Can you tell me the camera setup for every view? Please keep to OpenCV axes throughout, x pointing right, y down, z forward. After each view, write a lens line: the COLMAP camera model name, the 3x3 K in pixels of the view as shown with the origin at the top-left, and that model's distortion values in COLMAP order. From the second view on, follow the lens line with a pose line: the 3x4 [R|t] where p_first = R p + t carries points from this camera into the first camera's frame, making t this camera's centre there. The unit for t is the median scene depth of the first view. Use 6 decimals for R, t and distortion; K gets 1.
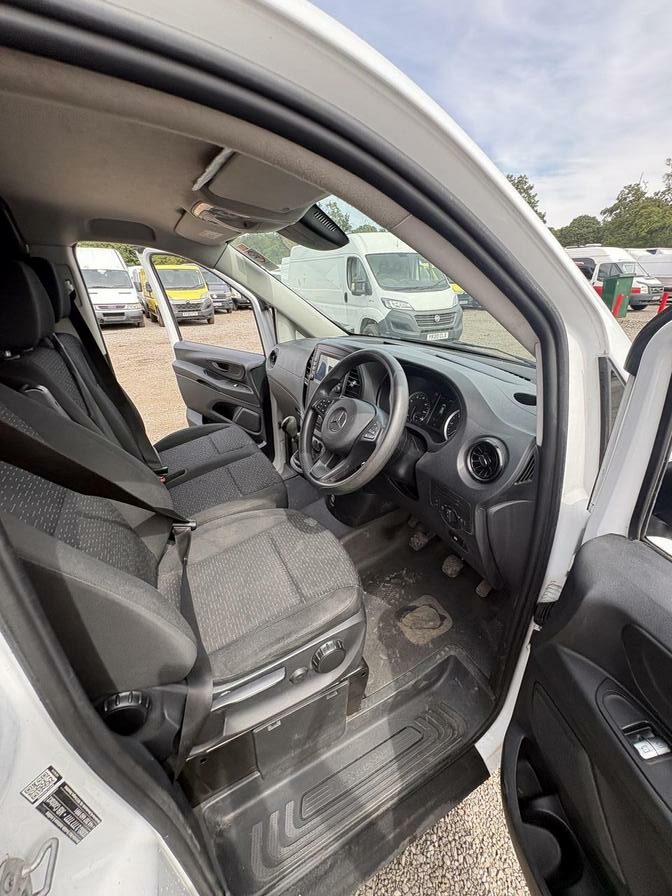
lens RADIAL K [[358.2, 0, 335.5], [0, 358.2, 438.2], [0, 0, 1]] dist [-0.002233, 0.000015]
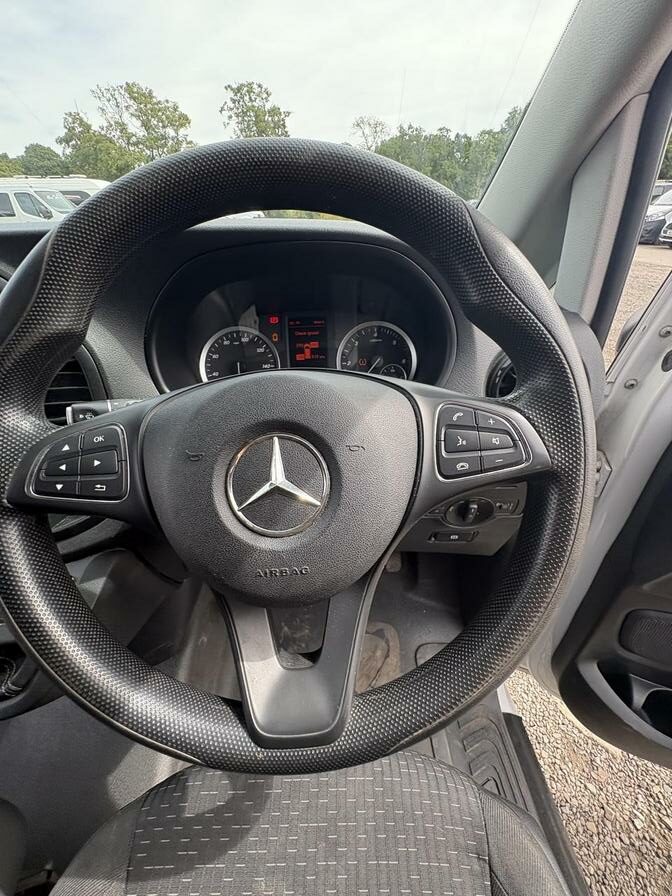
lens RADIAL K [[358.2, 0, 334.9], [0, 358.2, 448.6], [0, 0, 1]] dist [-0.002233, 0.000015]
pose [[0.443465, -0.488659, 0.751367, -0.106657], [0.375734, 0.862444, 0.339136, -0.100160], [-0.813734, 0.131919, 0.566069, 0.681670]]
